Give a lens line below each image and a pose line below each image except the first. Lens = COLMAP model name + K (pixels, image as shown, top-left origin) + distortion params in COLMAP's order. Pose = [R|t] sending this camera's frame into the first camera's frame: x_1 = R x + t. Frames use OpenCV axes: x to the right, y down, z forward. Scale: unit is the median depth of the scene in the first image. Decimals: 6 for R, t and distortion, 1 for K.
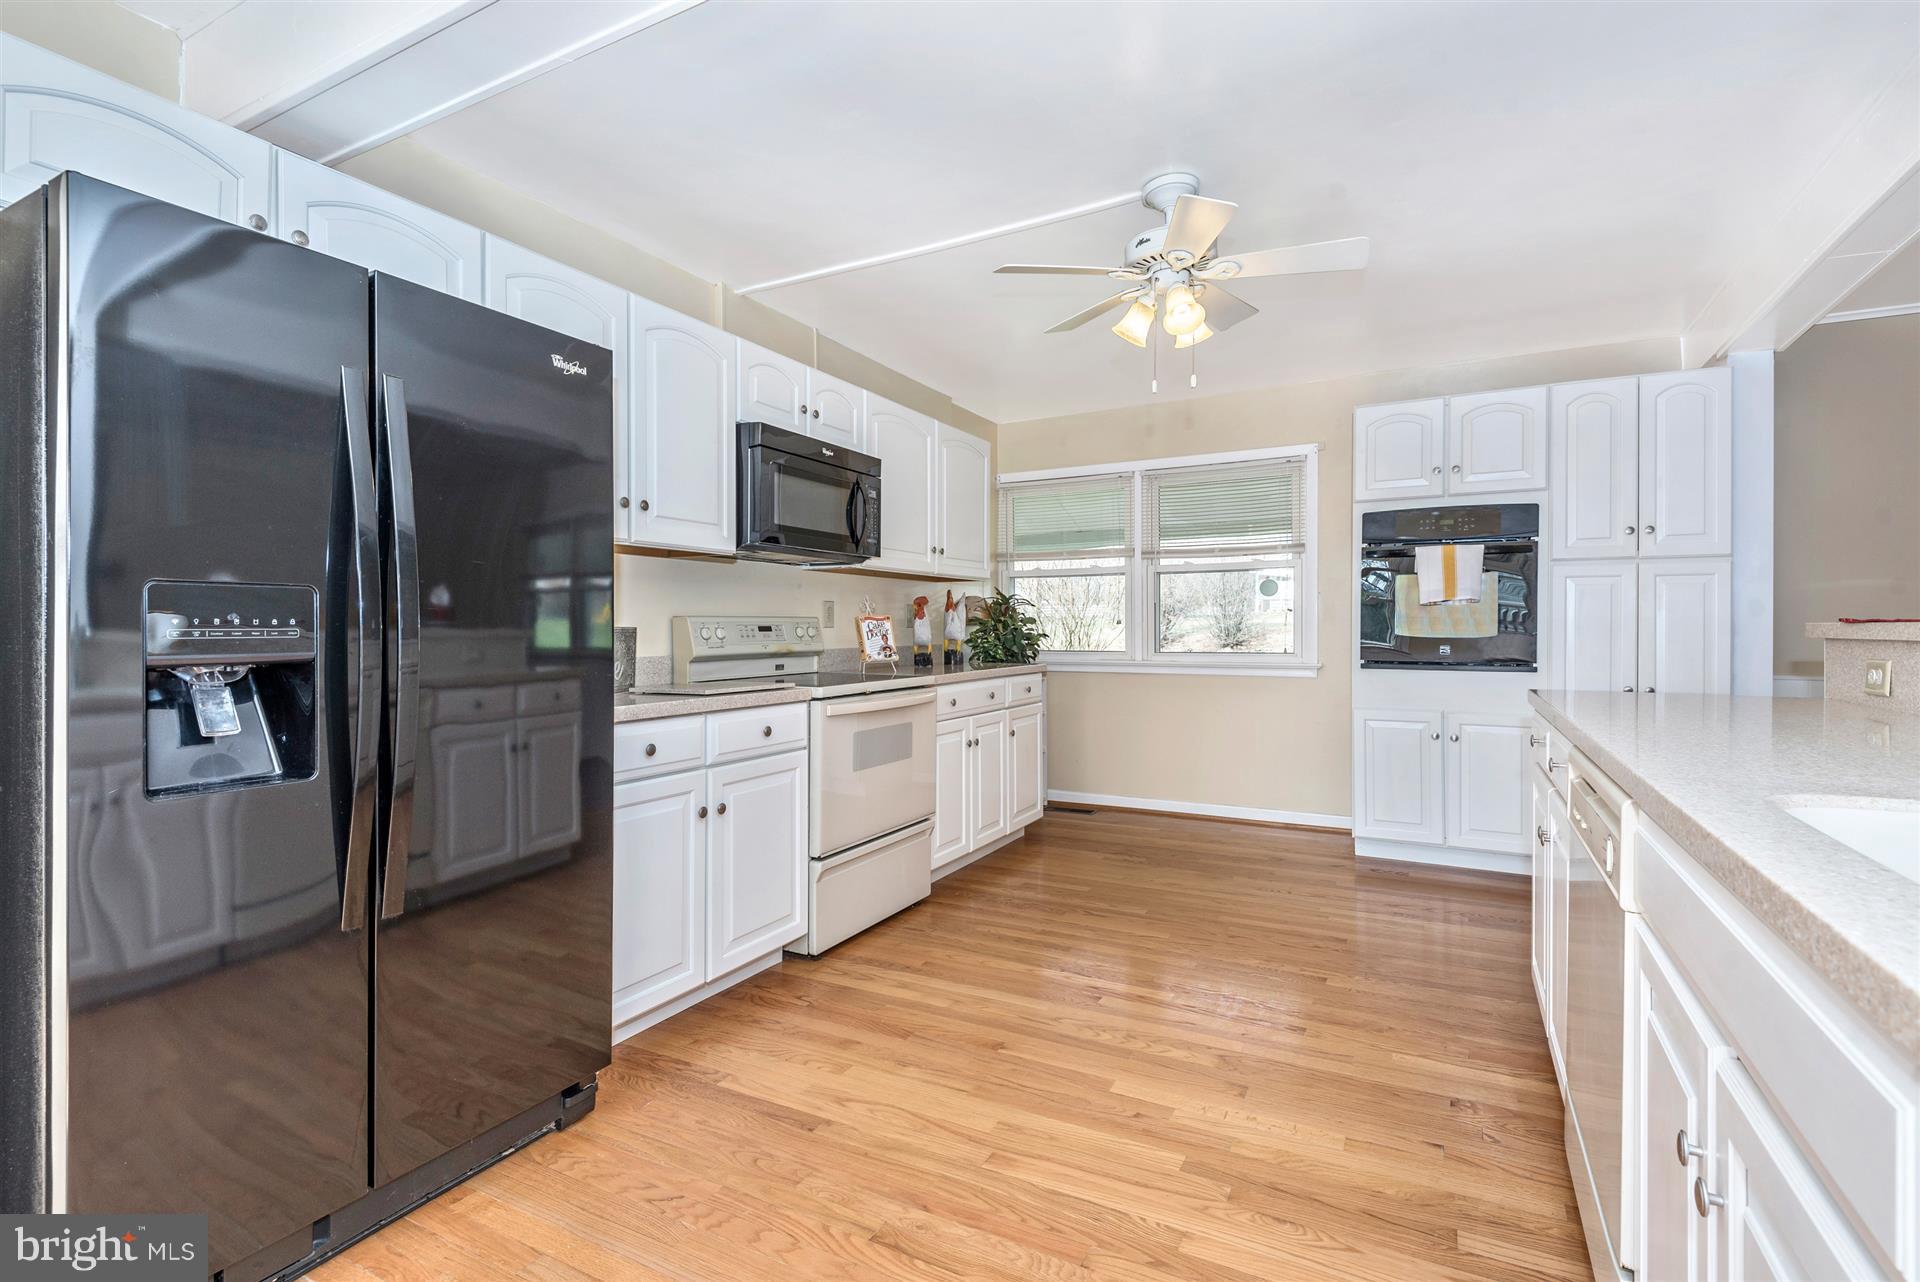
lens RADIAL K [[887.1, 0, 967.6], [0, 887.1, 646.7], [0, 0, 1]] dist [0.013964, -0.010081]
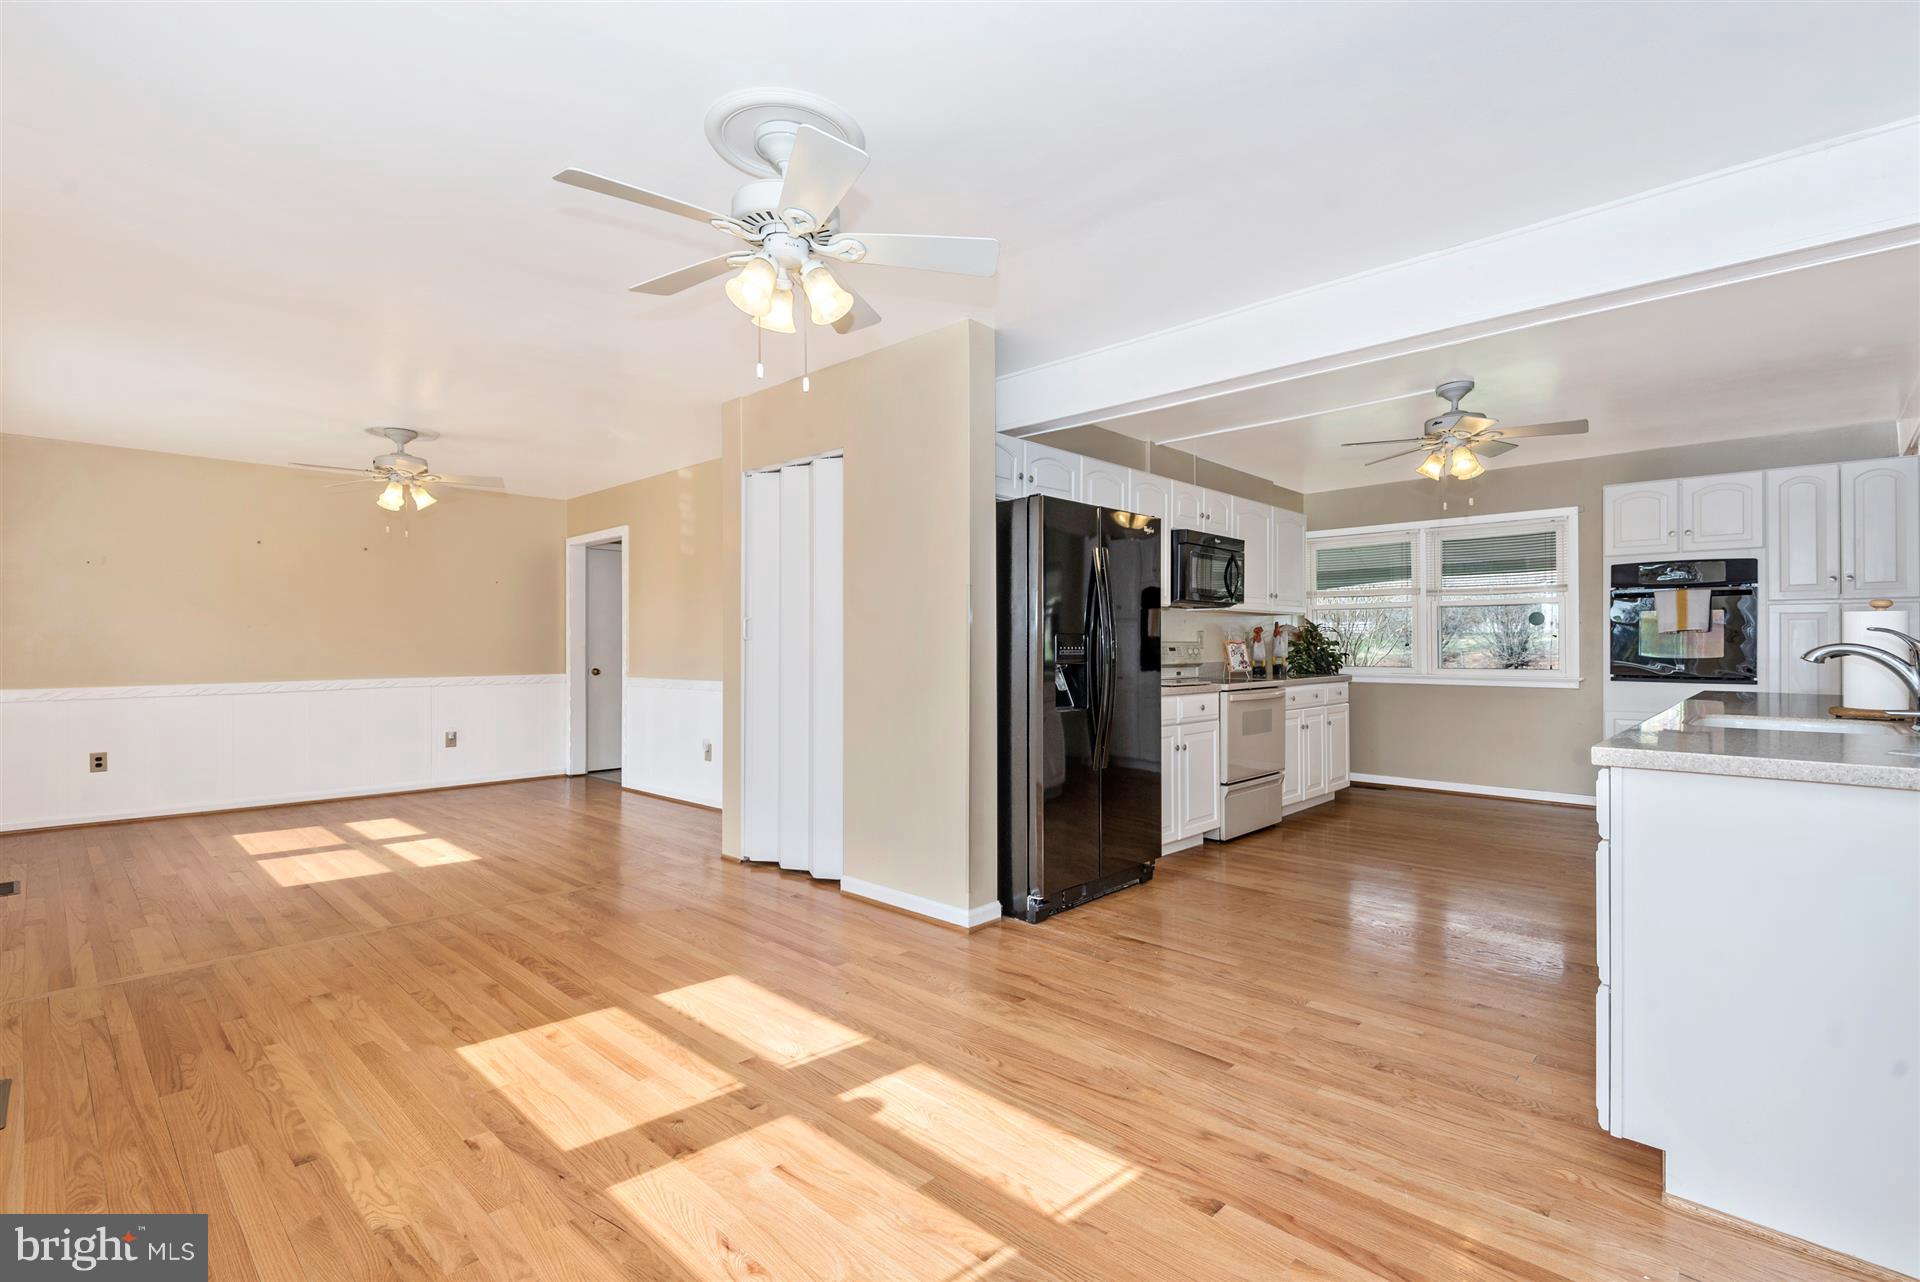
lens RADIAL K [[887.1, 0, 963.8], [0, 887.1, 642.1], [0, 0, 1]] dist [0.013964, -0.010081]
pose [[0.964367, 0.002418, -0.264557, -0.150193], [-0.008847, 0.999694, -0.023111, 0.006479], [0.264421, 0.024628, 0.964093, -0.583969]]
